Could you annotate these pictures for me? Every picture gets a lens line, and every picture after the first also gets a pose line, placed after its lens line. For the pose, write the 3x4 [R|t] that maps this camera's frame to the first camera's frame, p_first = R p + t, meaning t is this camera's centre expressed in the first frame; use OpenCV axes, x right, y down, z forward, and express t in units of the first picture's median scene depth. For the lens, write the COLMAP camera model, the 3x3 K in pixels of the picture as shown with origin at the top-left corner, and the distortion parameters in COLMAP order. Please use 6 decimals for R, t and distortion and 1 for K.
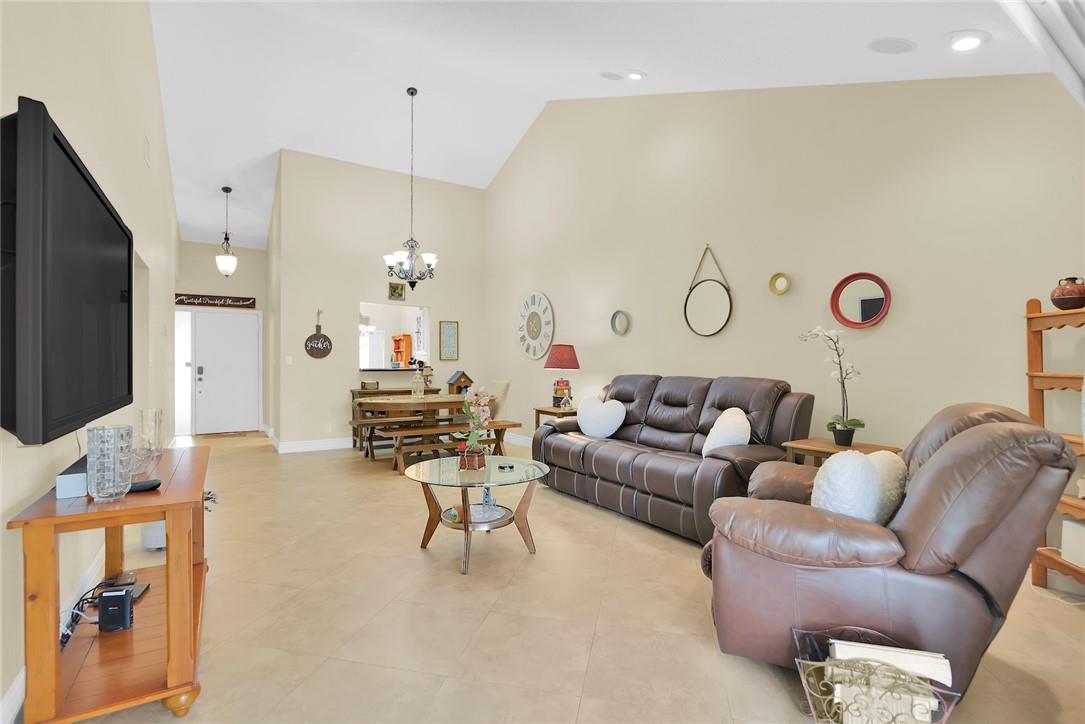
lens RADIAL K [[496.0, 0, 538.2], [0, 496.0, 361.3], [0, 0, 1]] dist [-0.019617, 0.000587]
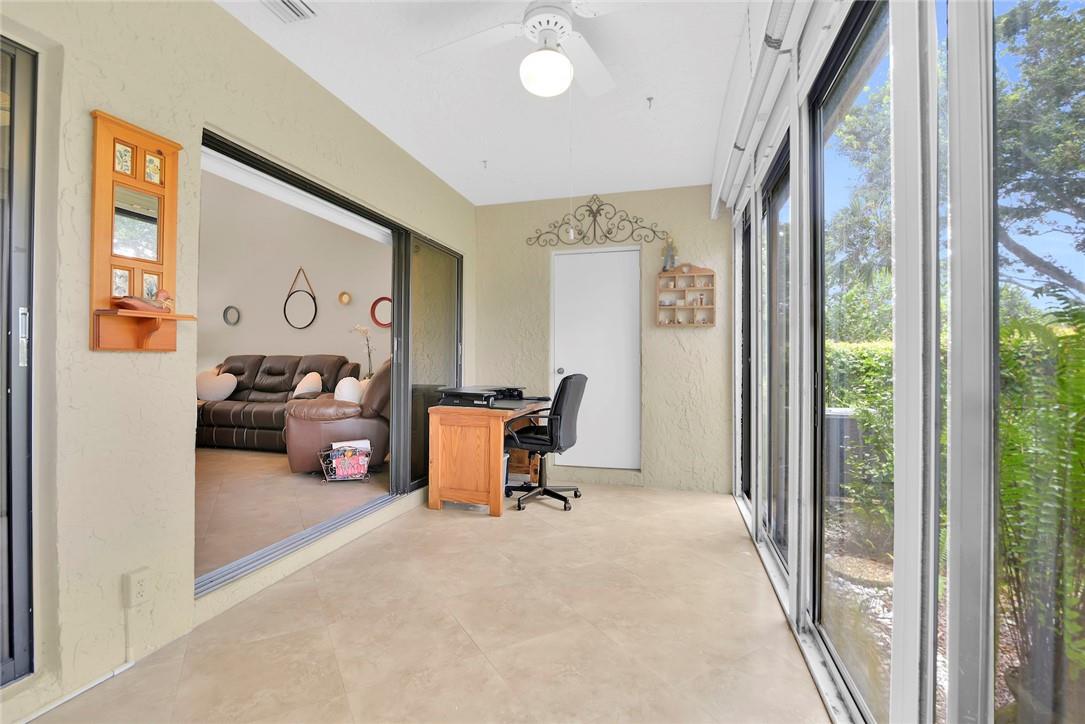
lens RADIAL K [[496.0, 0, 535.8], [0, 496.0, 360.2], [0, 0, 1]] dist [-0.019617, 0.000587]
pose [[0.744987, 0.001207, 0.667078, -0.116265], [-0.002641, 0.999996, 0.001139, 0.039985], [-0.667074, -0.002611, 0.744987, -0.563894]]
